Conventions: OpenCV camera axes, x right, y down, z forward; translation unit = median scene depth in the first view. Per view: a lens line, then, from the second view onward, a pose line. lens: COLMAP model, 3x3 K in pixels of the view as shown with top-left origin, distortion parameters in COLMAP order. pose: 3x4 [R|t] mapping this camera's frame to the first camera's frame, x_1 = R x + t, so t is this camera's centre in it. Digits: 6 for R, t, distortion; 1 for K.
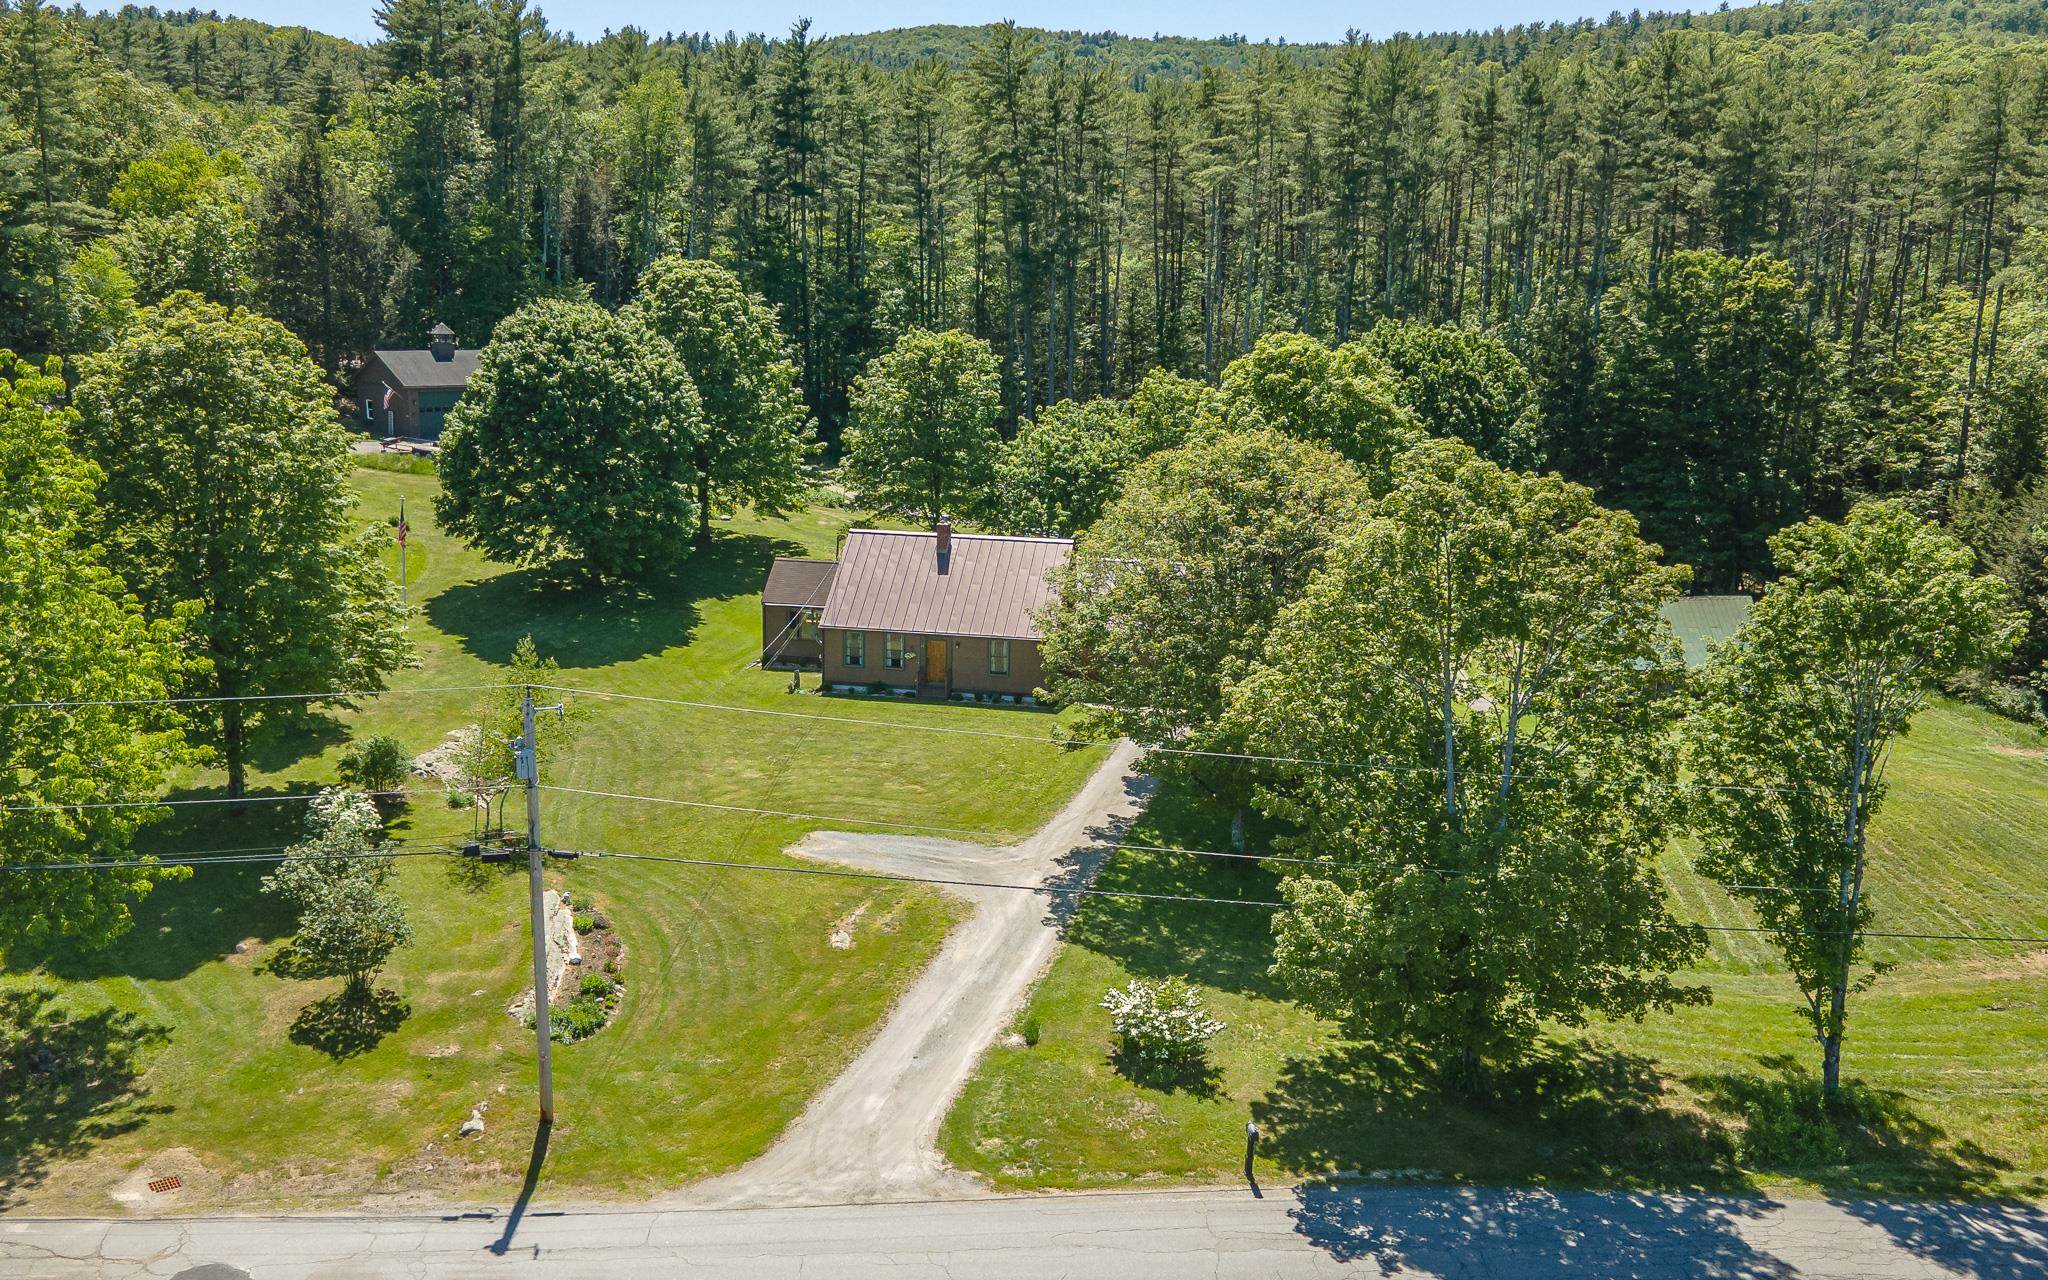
lens RADIAL K [[1603.5, 0, 1035.4], [0, 1603.5, 661.4], [0, 0, 1]] dist [0.010363, 0.015074]
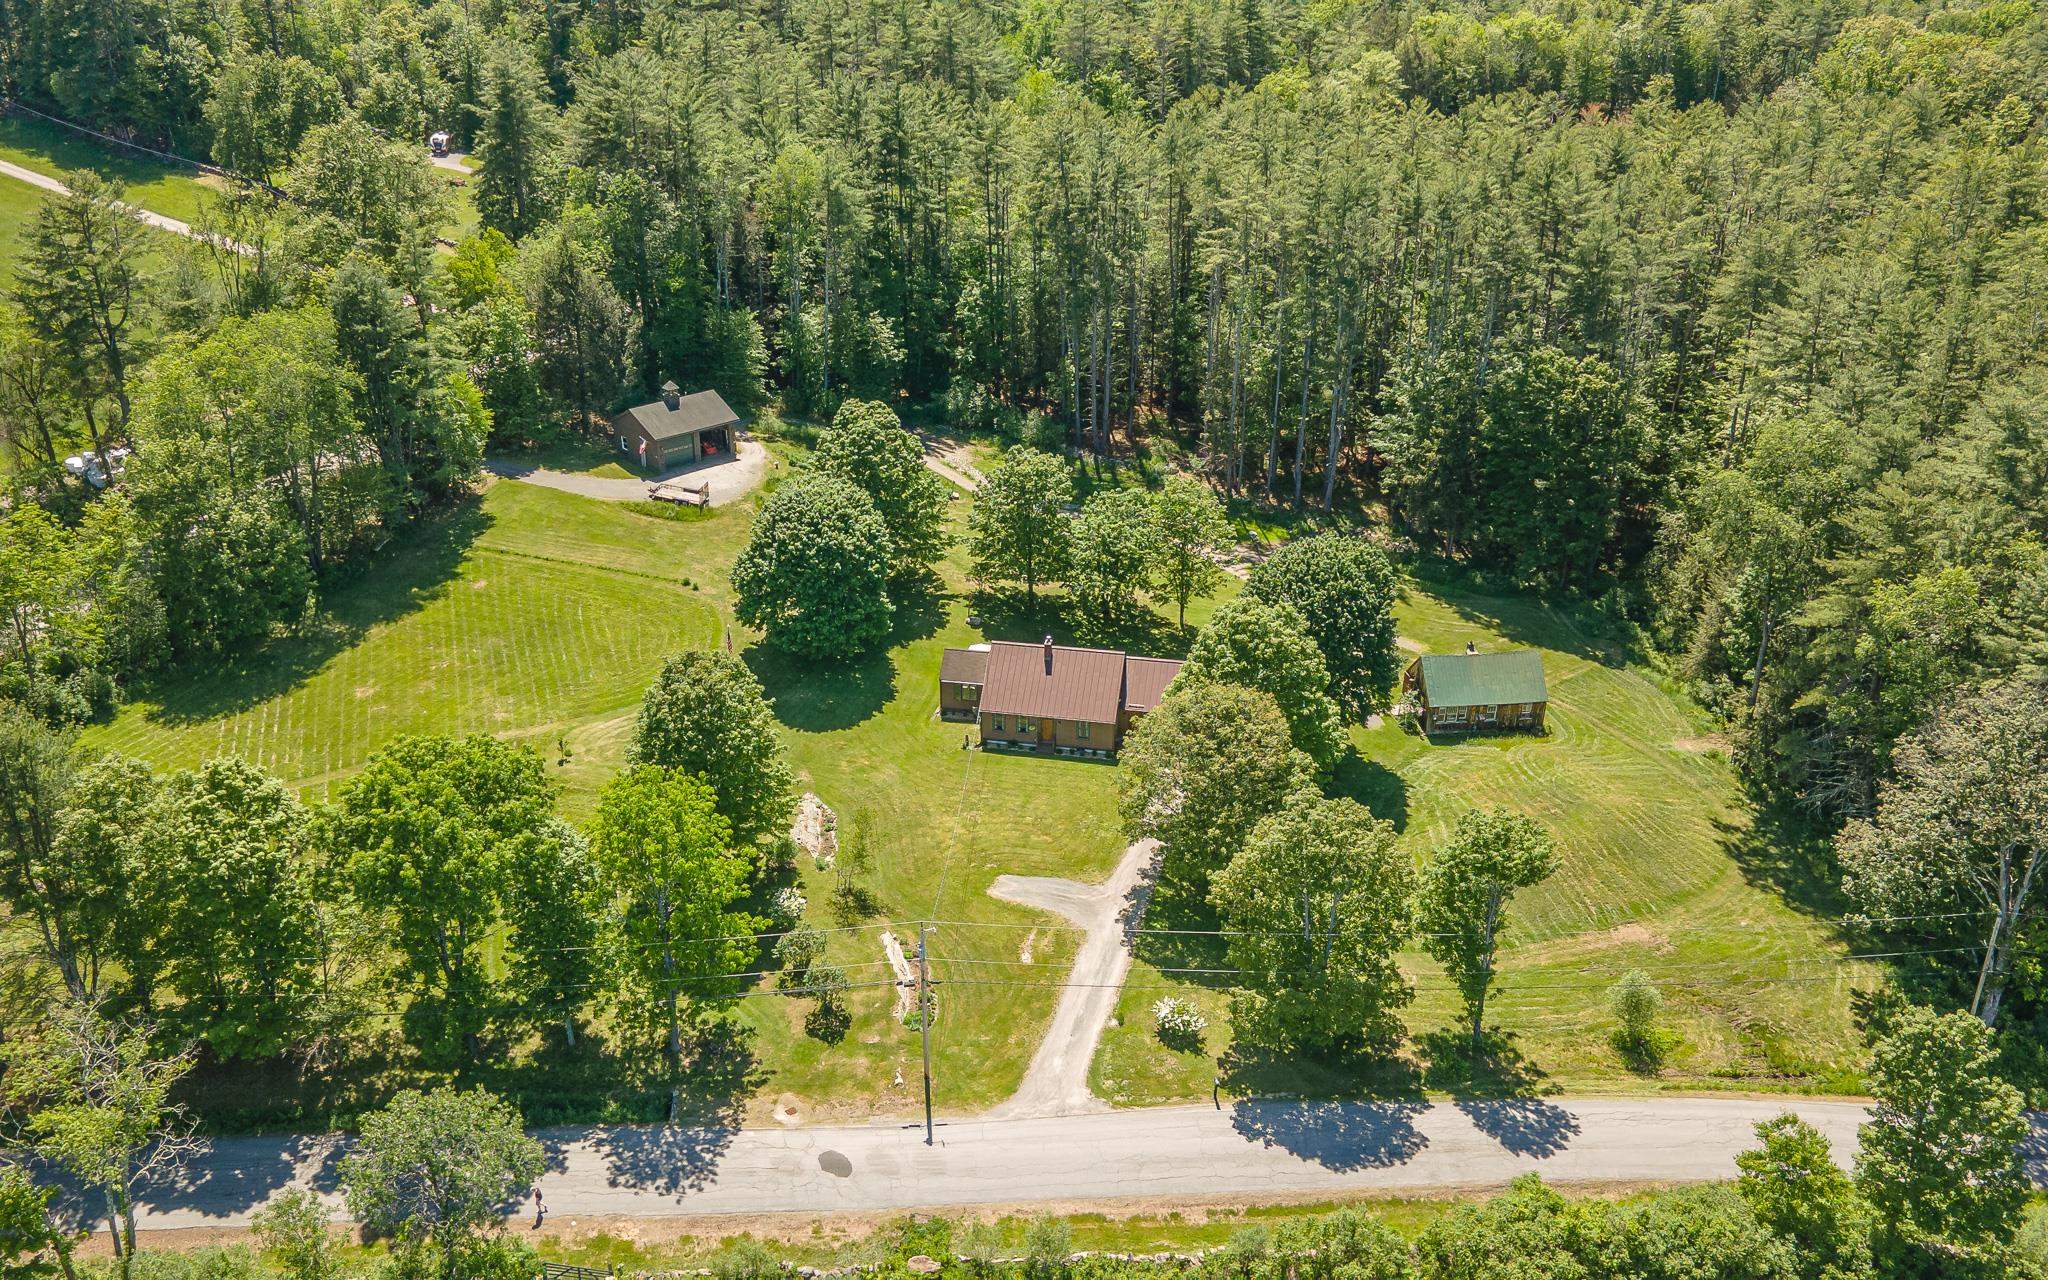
lens RADIAL K [[1451.1, 0, 1024.0], [0, 1451.1, 640.0], [0, 0, 1]] dist [0.005717, 0.000651]
pose [[0.999783, -0.008824, -0.018886, -0.084947], [0.012426, 0.979699, 0.200087, -0.623137], [0.016737, -0.200278, 0.979596, -0.793942]]
